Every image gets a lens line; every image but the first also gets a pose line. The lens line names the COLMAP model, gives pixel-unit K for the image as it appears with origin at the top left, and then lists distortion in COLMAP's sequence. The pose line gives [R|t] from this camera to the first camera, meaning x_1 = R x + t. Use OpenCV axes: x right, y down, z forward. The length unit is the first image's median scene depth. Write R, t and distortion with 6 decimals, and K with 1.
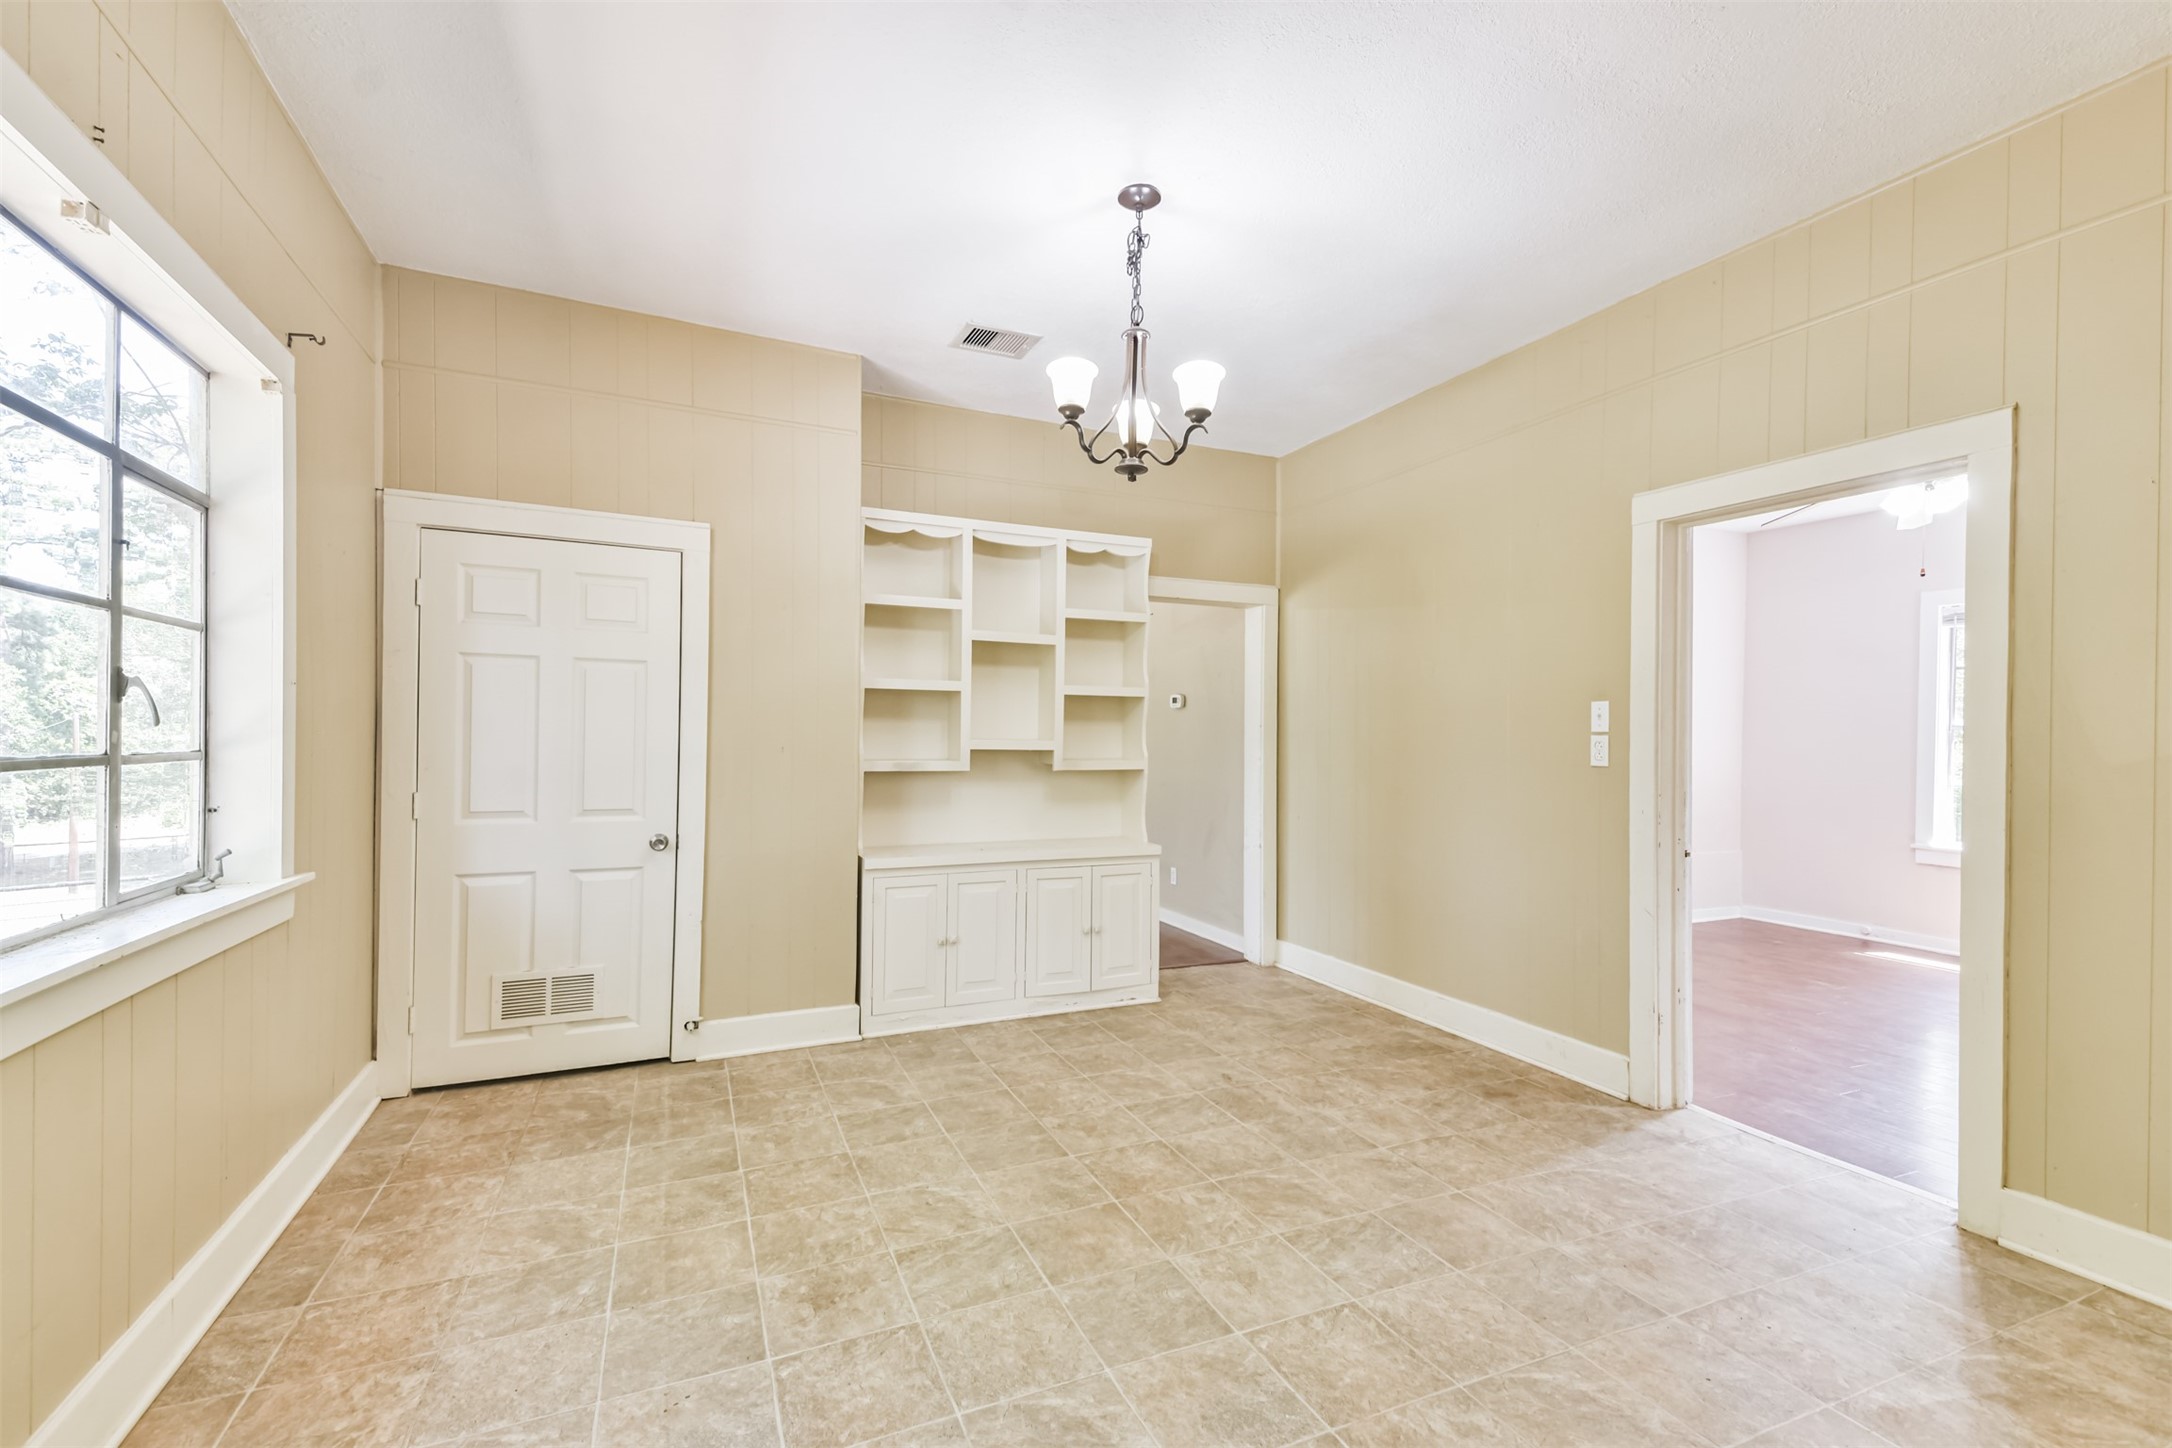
lens RADIAL K [[936.1, 0, 1089.2], [0, 936.1, 733.2], [0, 0, 1]] dist [0.067808, -0.031946]
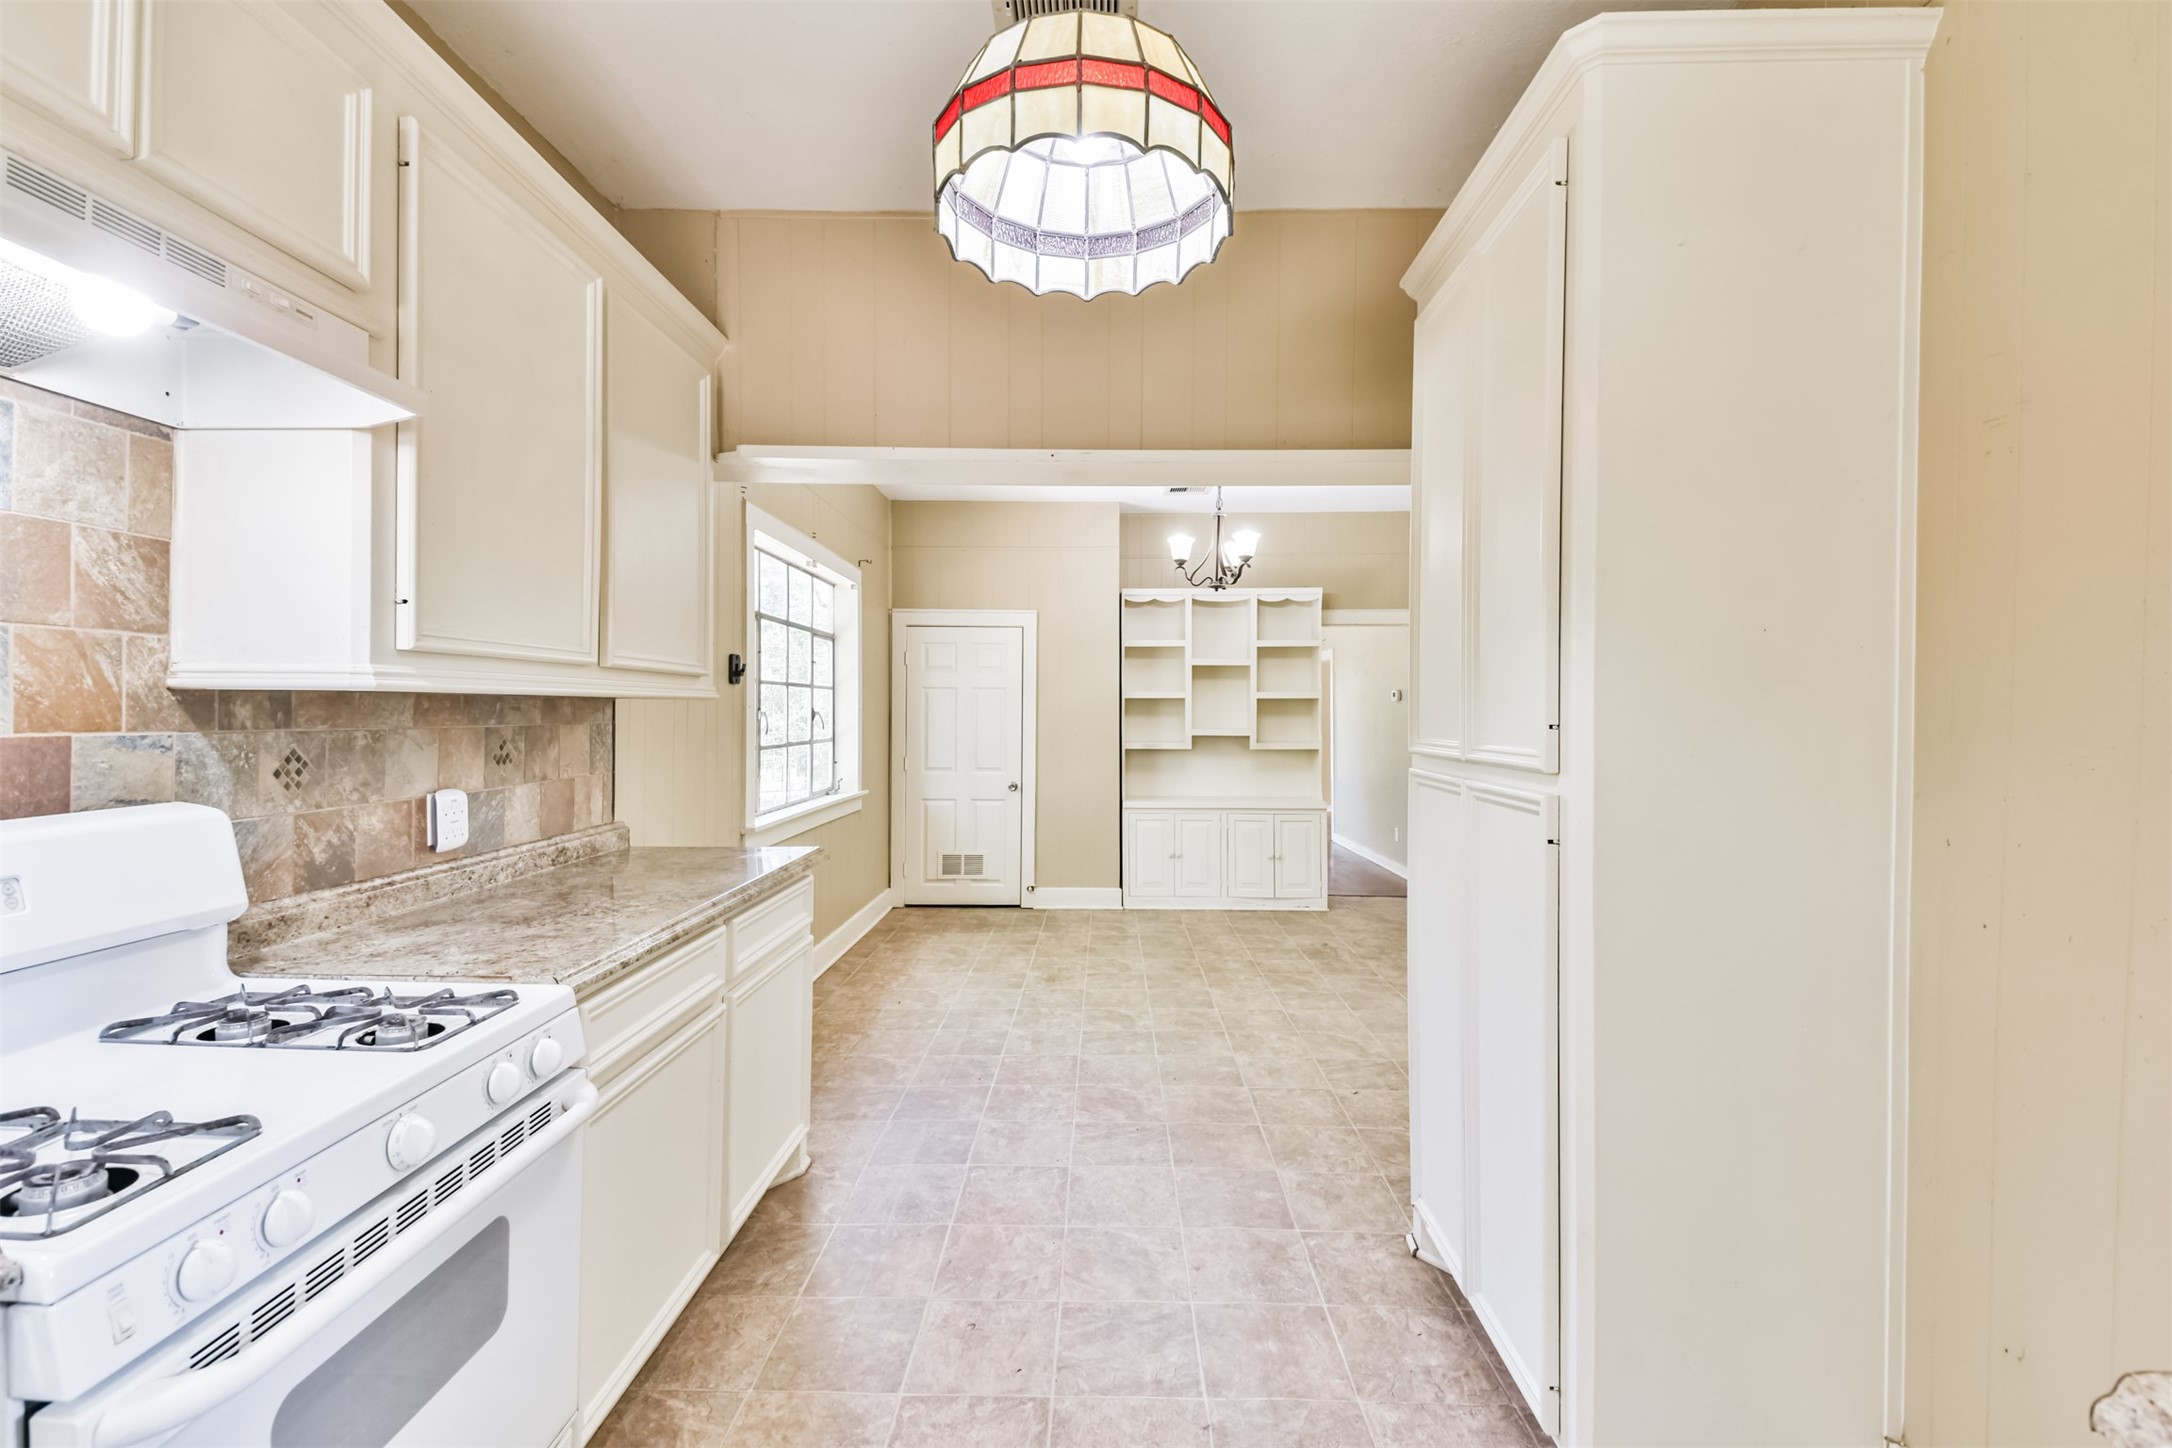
lens RADIAL K [[963.3, 0, 1085.3], [0, 963.3, 704.8], [0, 0, 1]] dist [0.045022, -0.020381]
pose [[0.904808, -0.013641, -0.425601, 0.477913], [0.010194, 0.999894, -0.010377, -0.022405], [0.425698, 0.005051, 0.904851, -0.637796]]
